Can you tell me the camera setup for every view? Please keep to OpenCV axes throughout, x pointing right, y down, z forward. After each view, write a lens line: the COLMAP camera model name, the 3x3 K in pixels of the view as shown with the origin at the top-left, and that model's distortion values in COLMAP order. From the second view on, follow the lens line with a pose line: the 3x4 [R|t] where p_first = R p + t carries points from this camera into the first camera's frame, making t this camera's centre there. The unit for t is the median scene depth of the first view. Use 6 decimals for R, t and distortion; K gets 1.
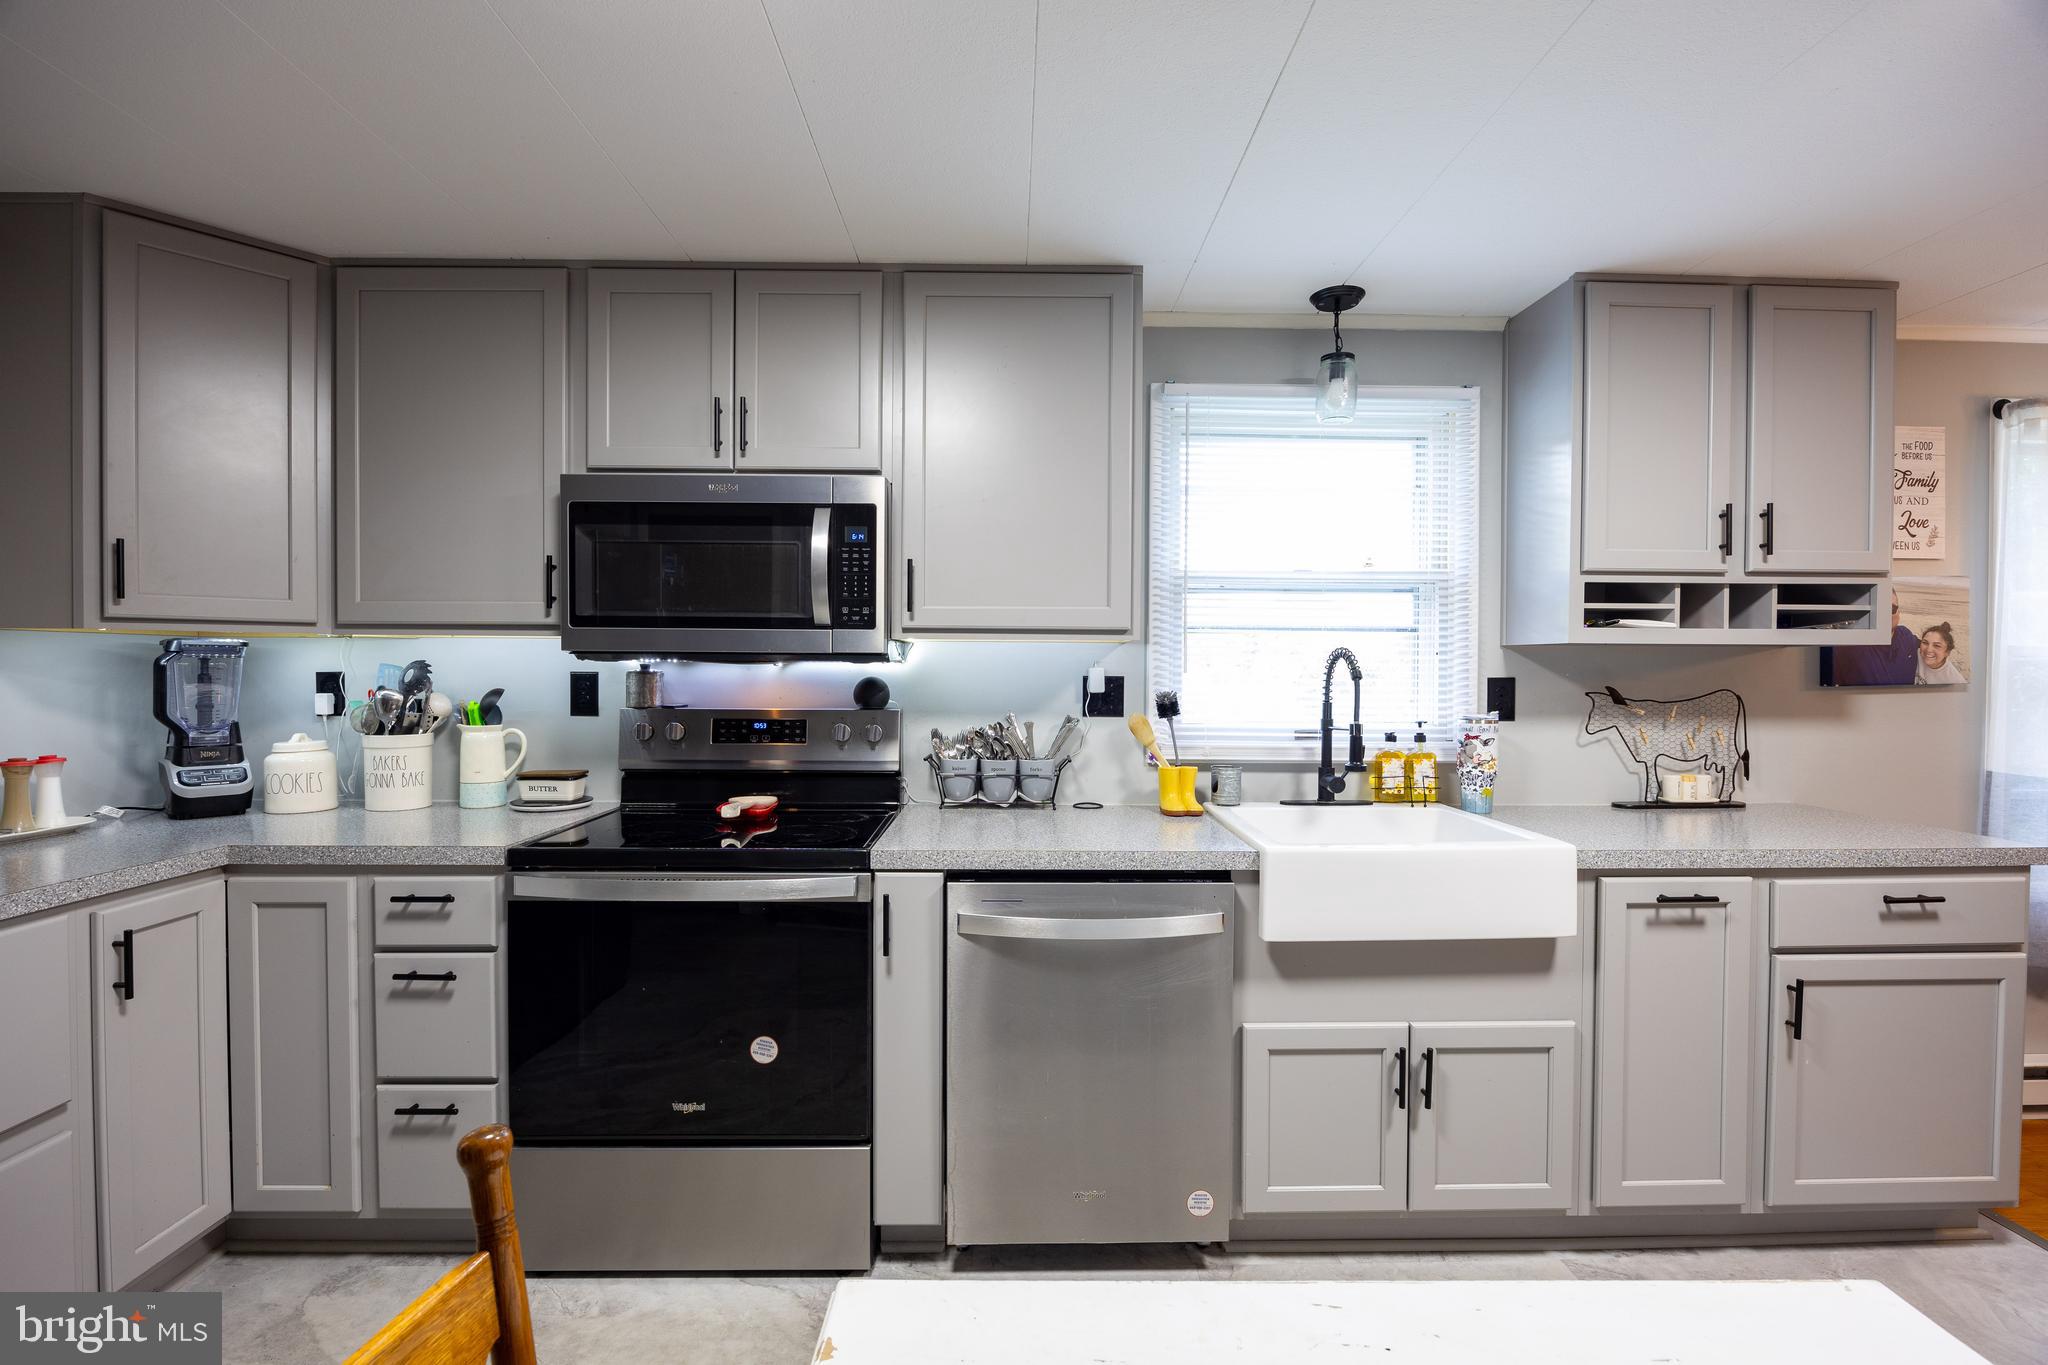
lens RADIAL K [[885.7, 0, 1024.0], [0, 885.7, 682.5], [0, 0, 1]] dist [-0.015270, 0.000079]
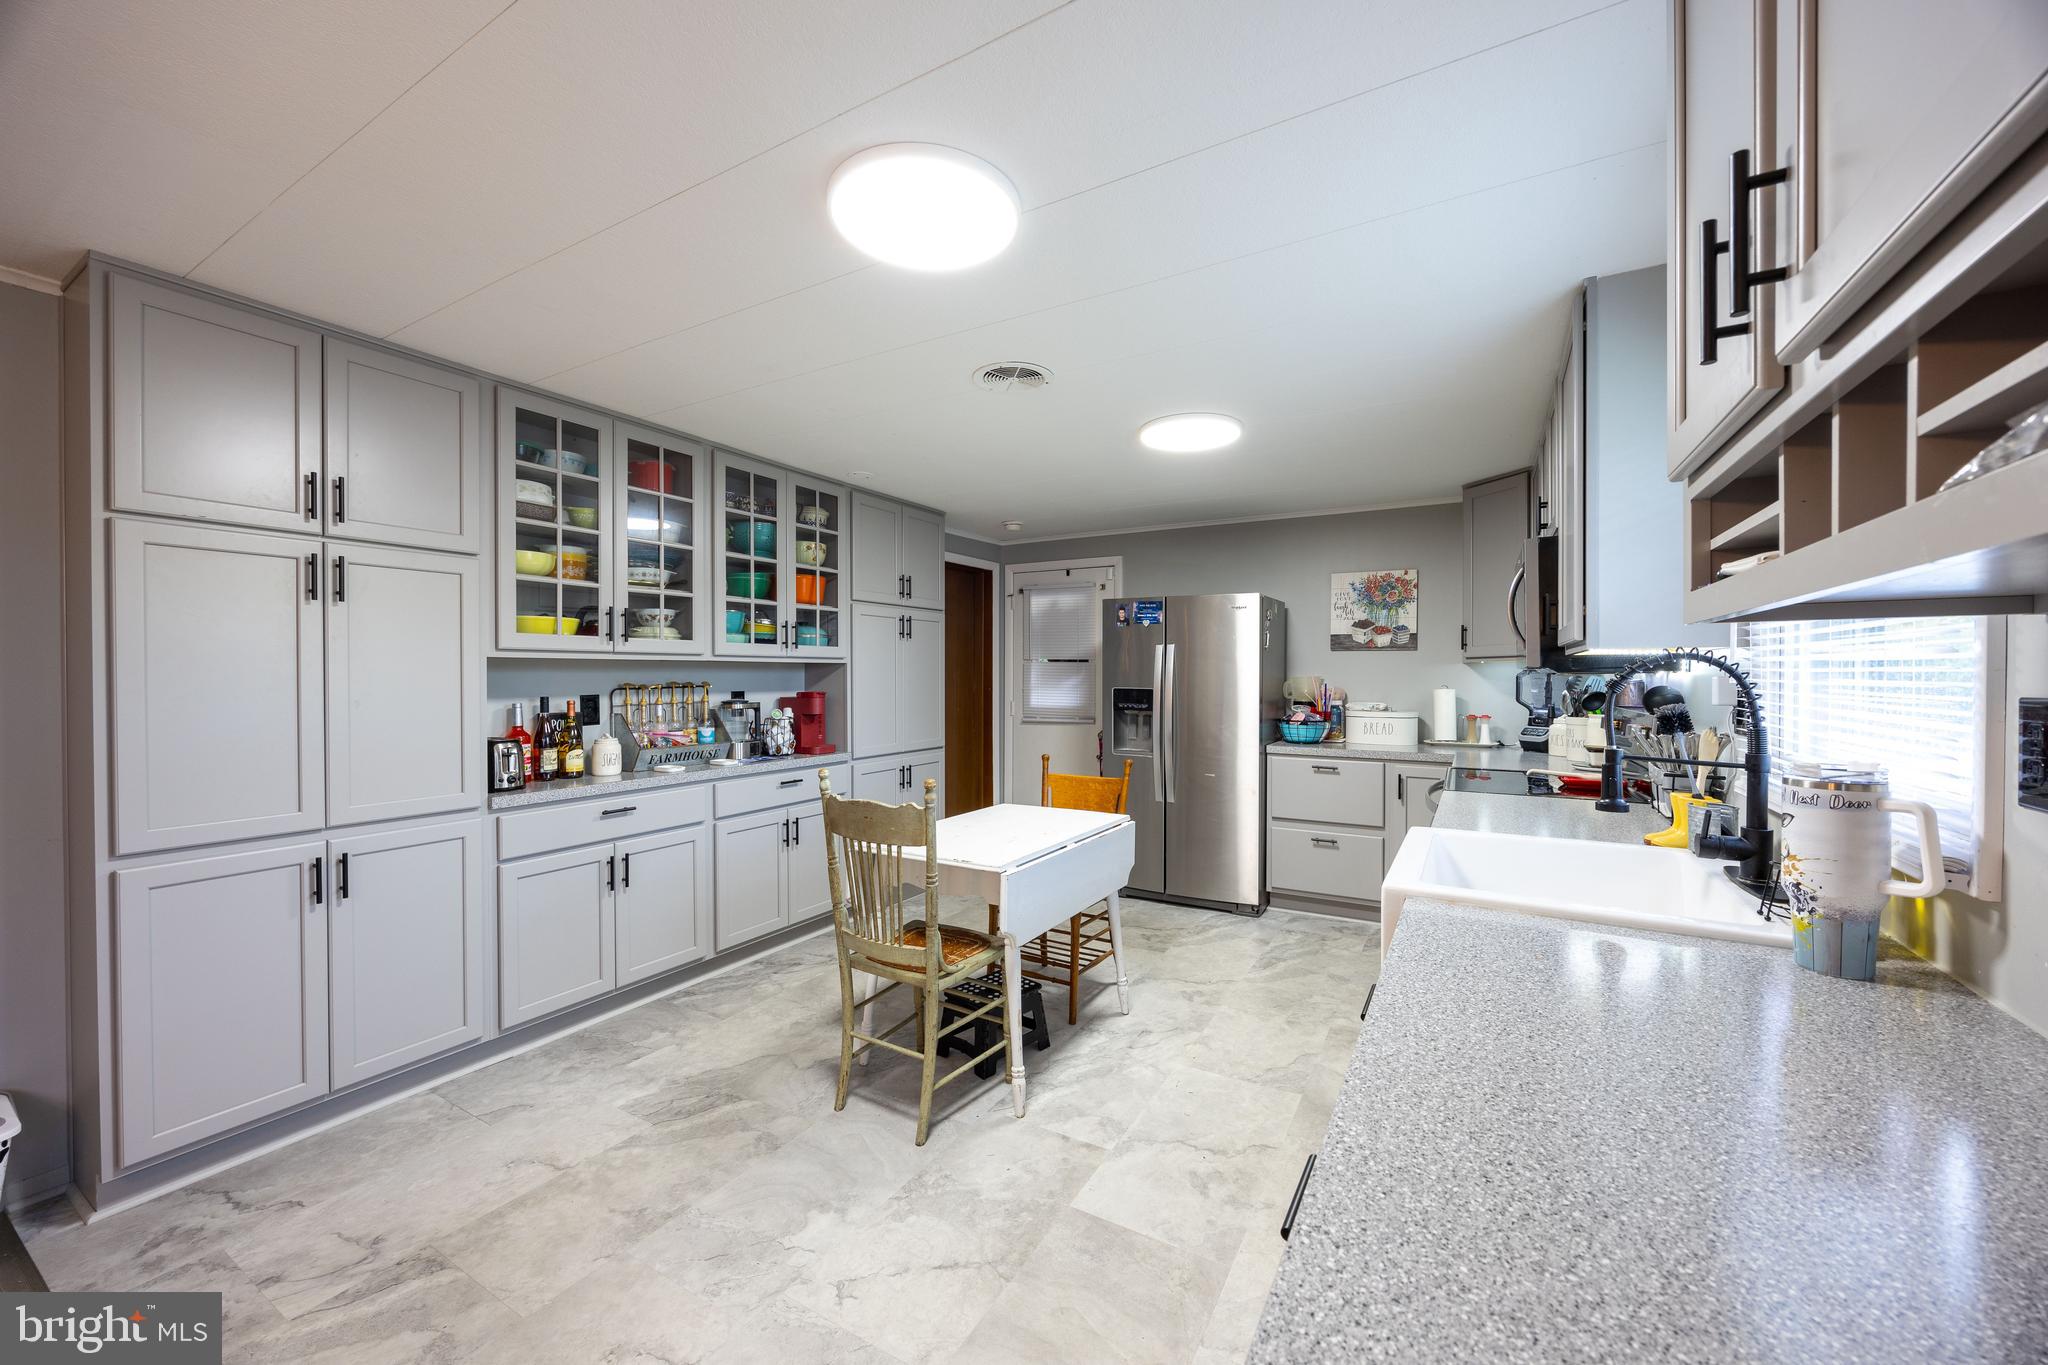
lens RADIAL K [[781.3, 0, 1024.0], [0, 781.3, 682.5], [0, 0, 1]] dist [-0.000598, -0.000099]
pose [[-0.522266, 0.003659, -0.852775, 1.186560], [-0.014910, 0.999799, 0.013422, -0.011988], [0.852653, 0.019725, -0.522106, 0.896593]]
